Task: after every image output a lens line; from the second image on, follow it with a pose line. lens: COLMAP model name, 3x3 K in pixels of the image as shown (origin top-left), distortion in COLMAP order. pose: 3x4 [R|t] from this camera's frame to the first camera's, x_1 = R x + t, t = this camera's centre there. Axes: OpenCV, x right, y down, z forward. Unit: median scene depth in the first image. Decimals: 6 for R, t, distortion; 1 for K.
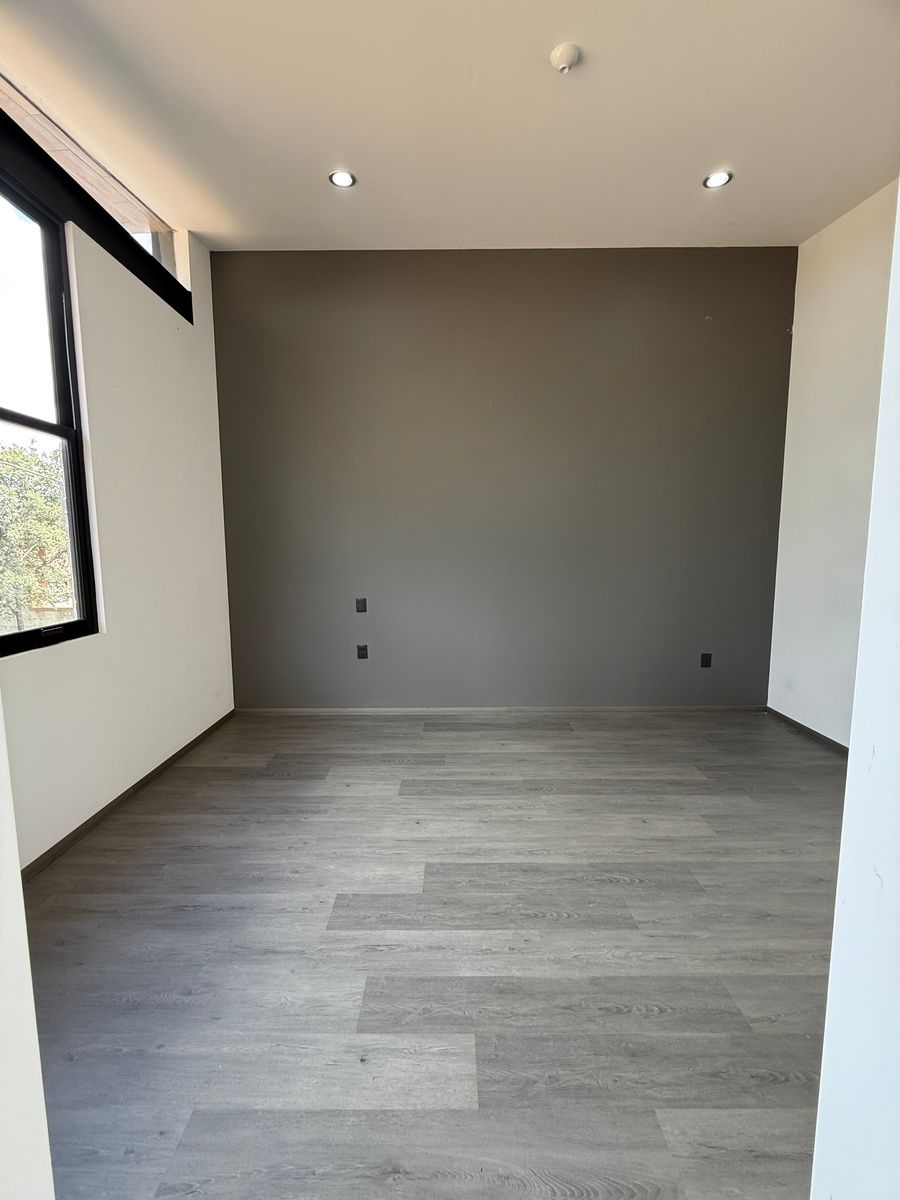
lens RADIAL K [[477.7, 0, 449.4], [0, 477.7, 598.9], [0, 0, 1]] dist [0.000247, -0.000007]
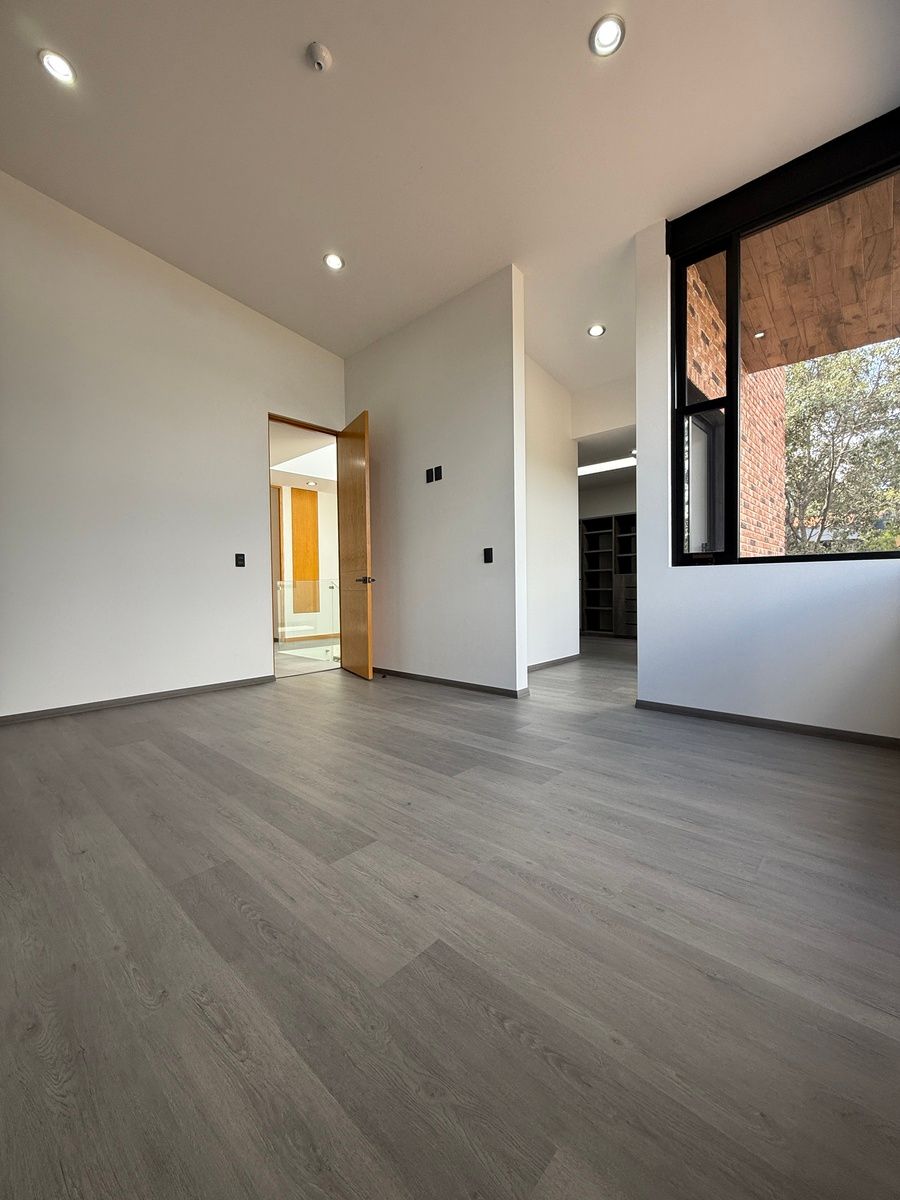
lens RADIAL K [[477.7, 0, 450.5], [0, 477.7, 599.6], [0, 0, 1]] dist [0.000247, -0.000007]
pose [[-0.739019, -0.005190, 0.673665, -0.674991], [0.088699, 0.990516, 0.104934, 0.072022], [-0.667820, 0.137301, -0.731550, 1.570572]]
